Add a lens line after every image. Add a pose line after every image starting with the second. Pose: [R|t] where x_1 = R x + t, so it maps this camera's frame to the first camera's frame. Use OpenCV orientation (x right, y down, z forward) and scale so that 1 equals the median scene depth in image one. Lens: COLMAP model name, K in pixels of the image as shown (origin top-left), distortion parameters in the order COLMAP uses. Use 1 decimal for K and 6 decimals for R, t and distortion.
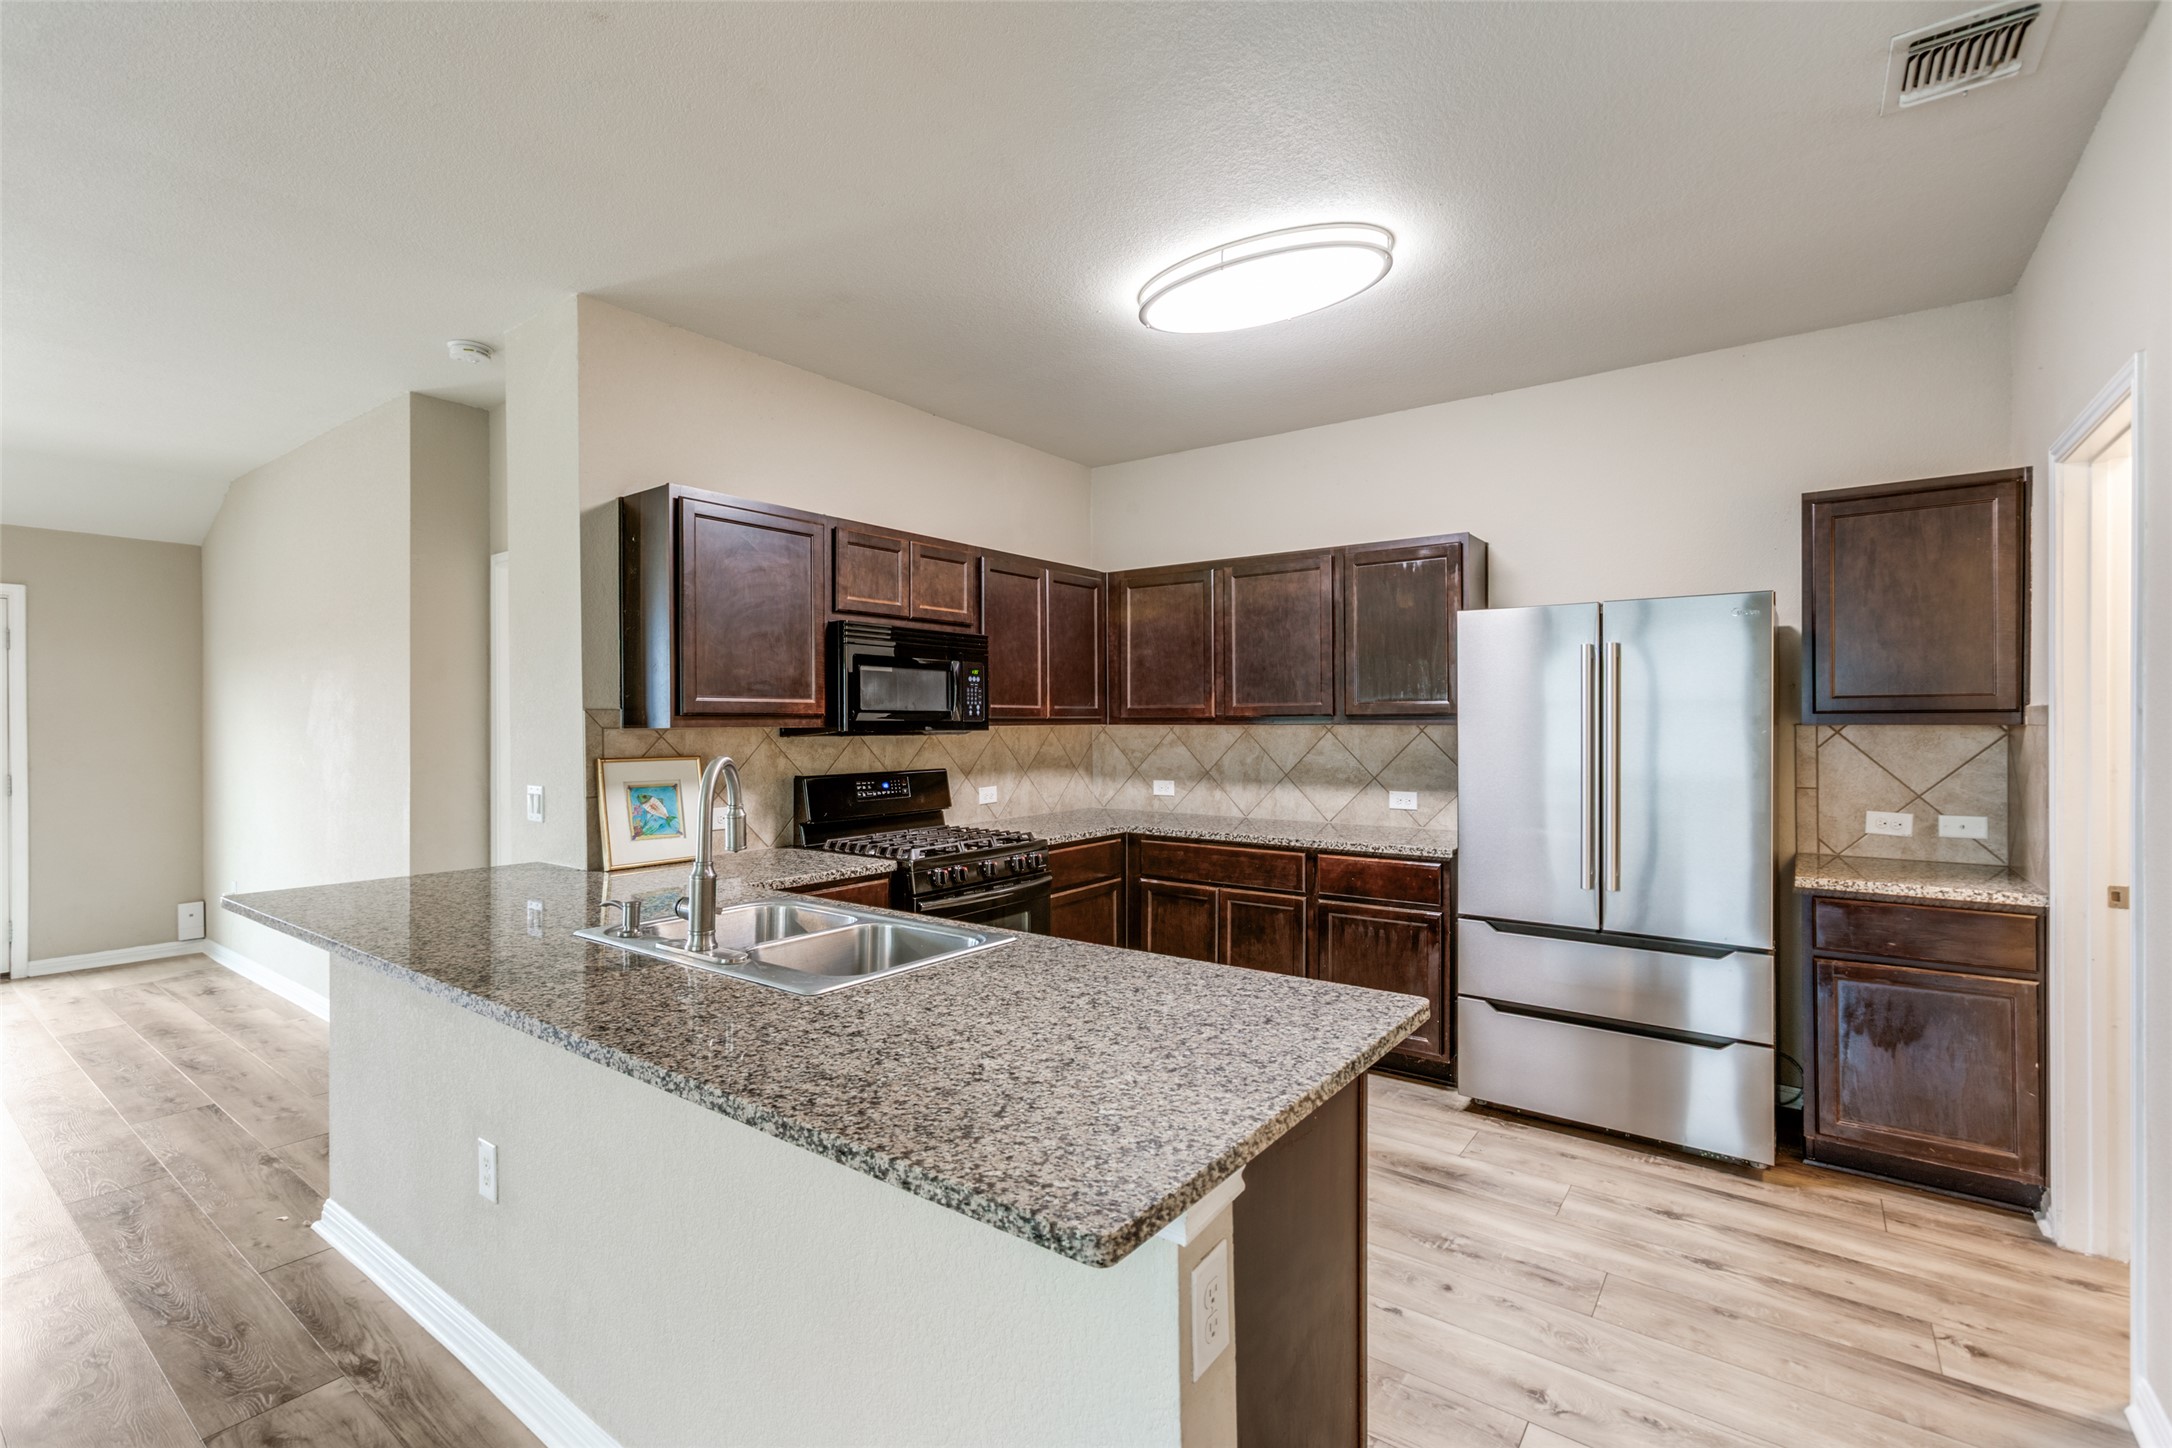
lens RADIAL K [[970.9, 0, 1091.2], [0, 970.9, 720.1], [0, 0, 1]] dist [-0.011702, 0.008414]
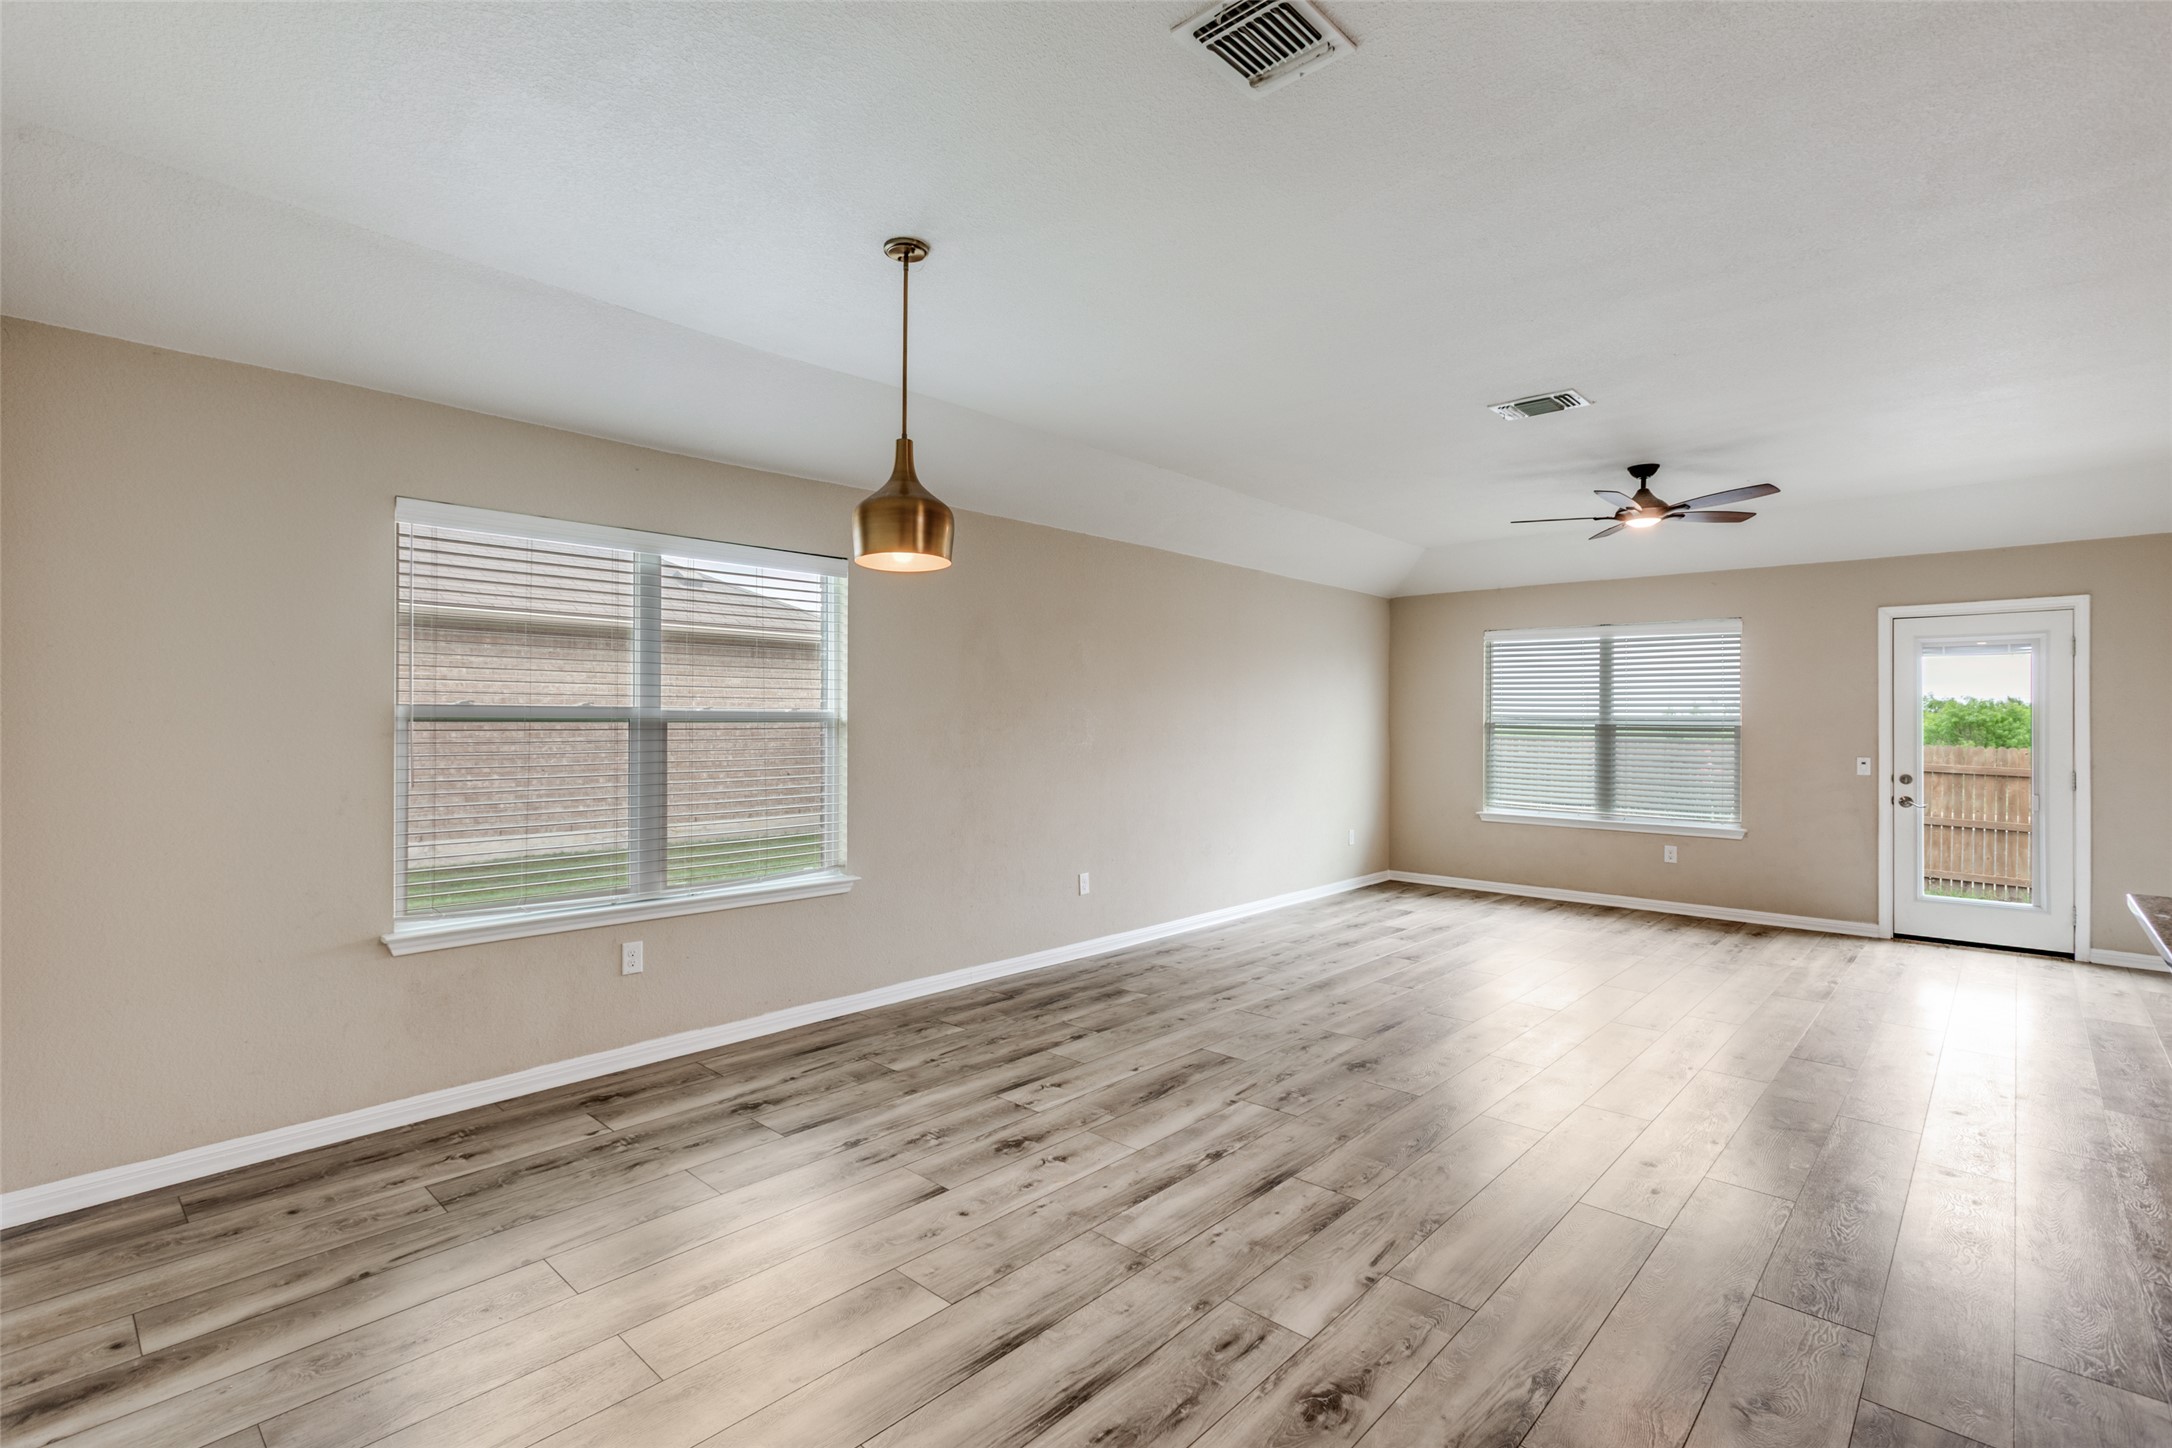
lens RADIAL K [[1007.3, 0, 1075.8], [0, 1007.3, 726.3], [0, 0, 1]] dist [-0.011212, 0.000317]
pose [[-0.117700, 0.006030, -0.993031, 0.189755], [-0.003825, 0.999971, 0.006525, 0.003544], [0.993042, 0.004566, -0.117673, 0.024912]]
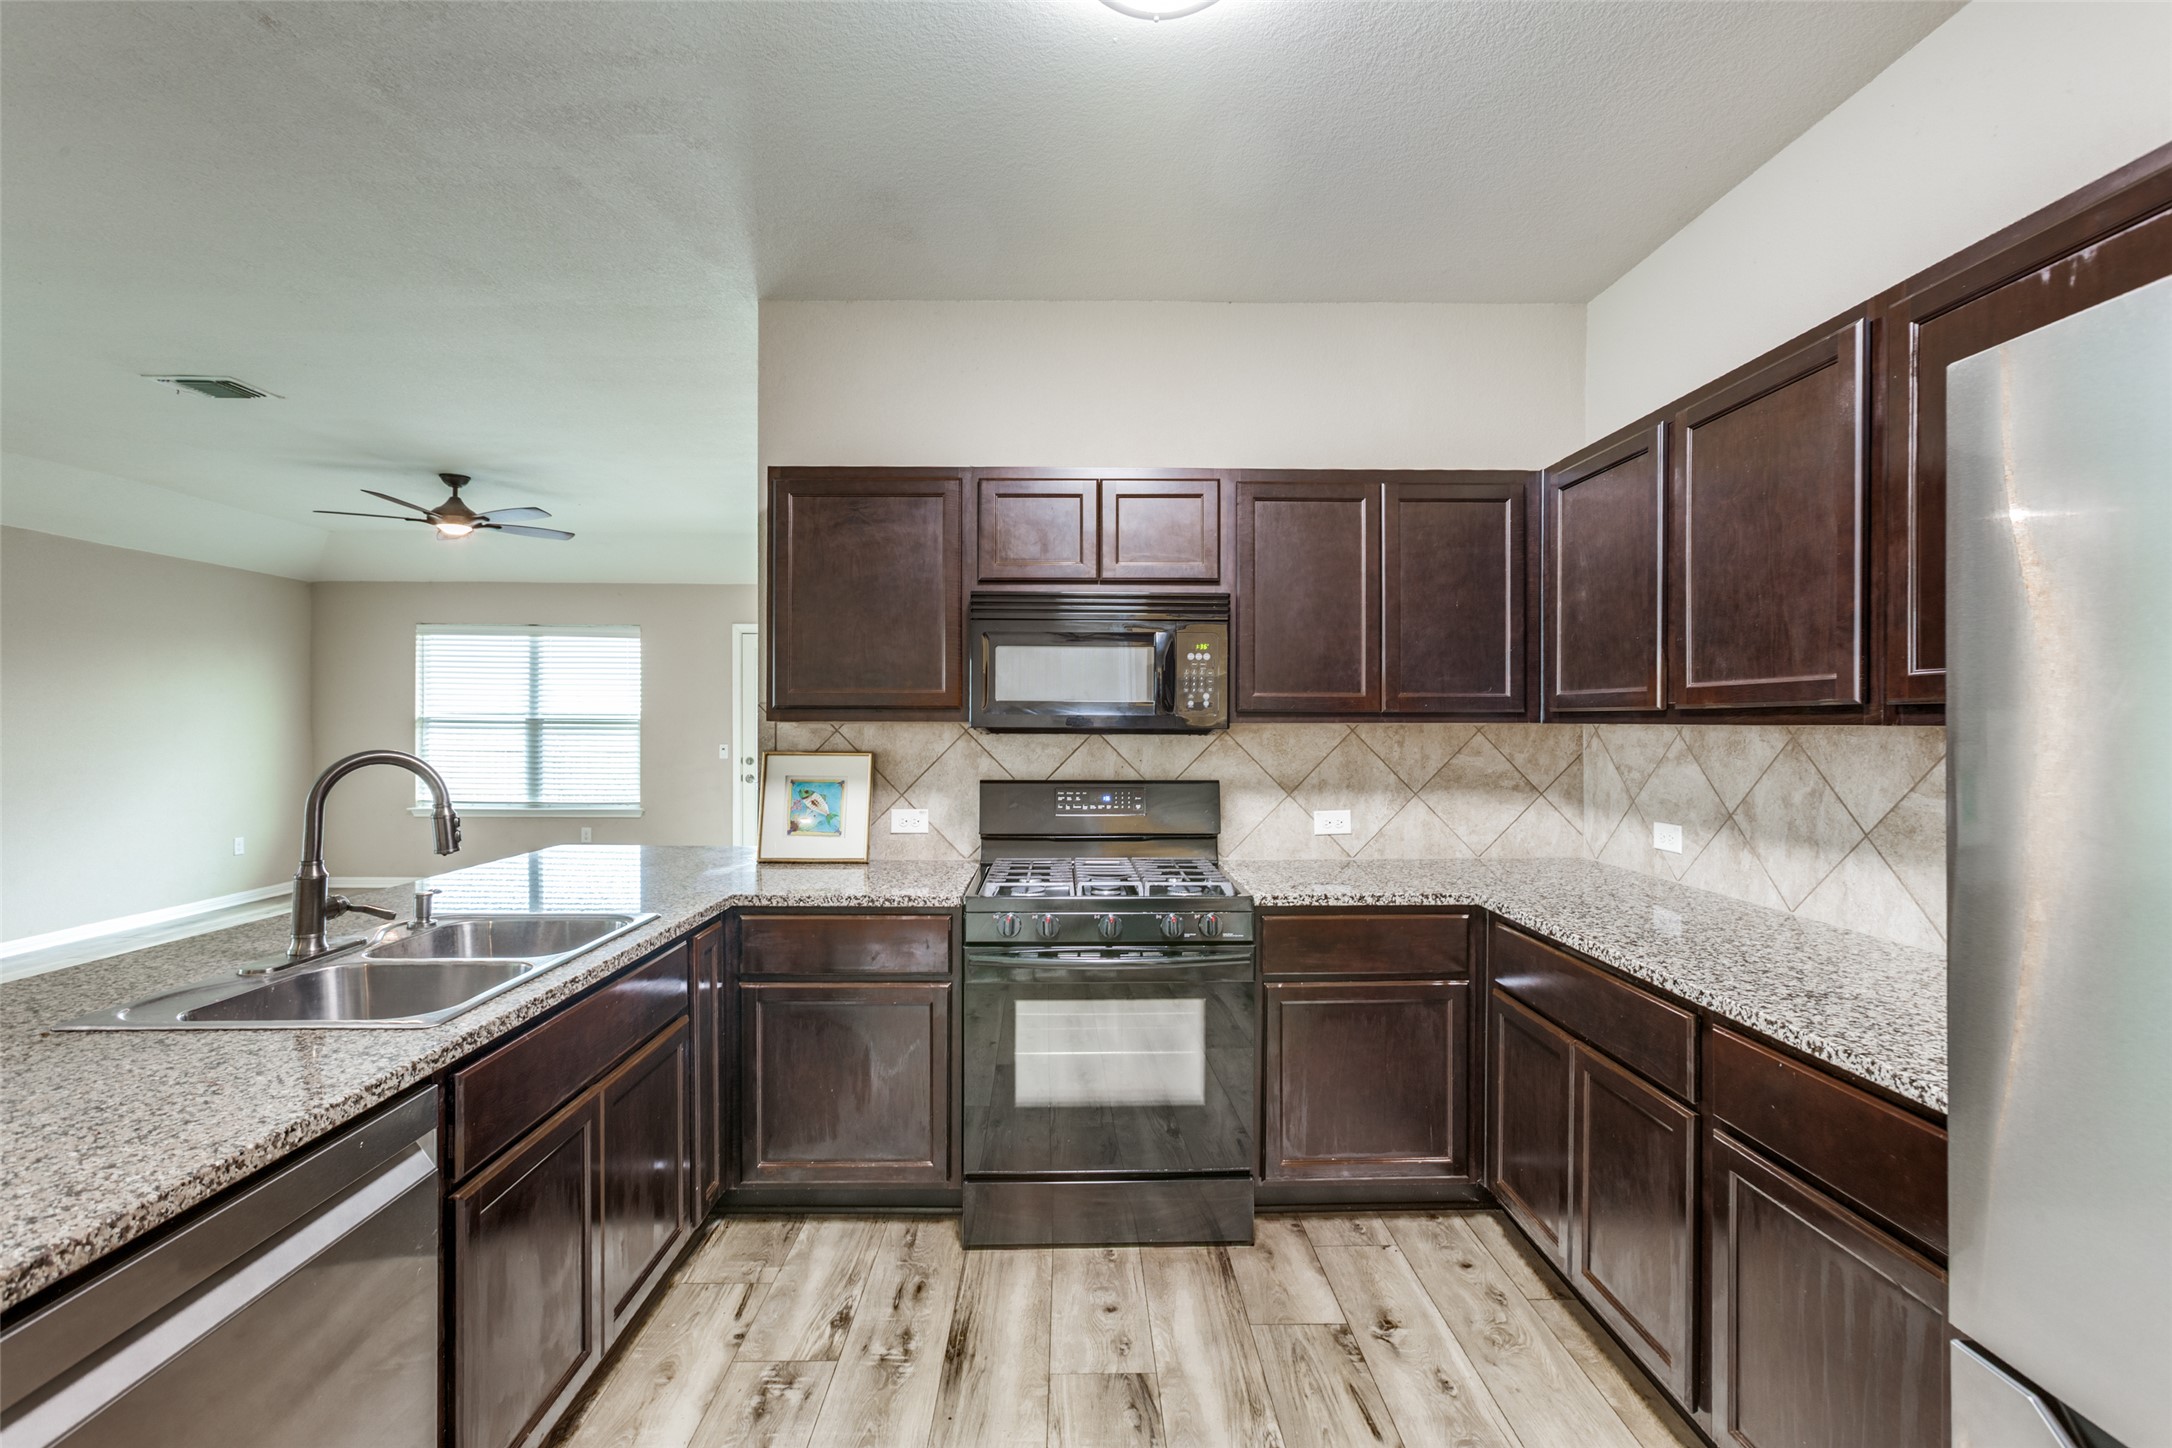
lens RADIAL K [[970.9, 0, 1088.7], [0, 970.9, 727.1], [0, 0, 1]] dist [-0.011702, 0.008414]
pose [[0.605396, 0.009718, -0.795865, 0.439994], [-0.002221, 0.999942, 0.010521, 0.002350], [0.795921, -0.004602, 0.605383, 0.562536]]
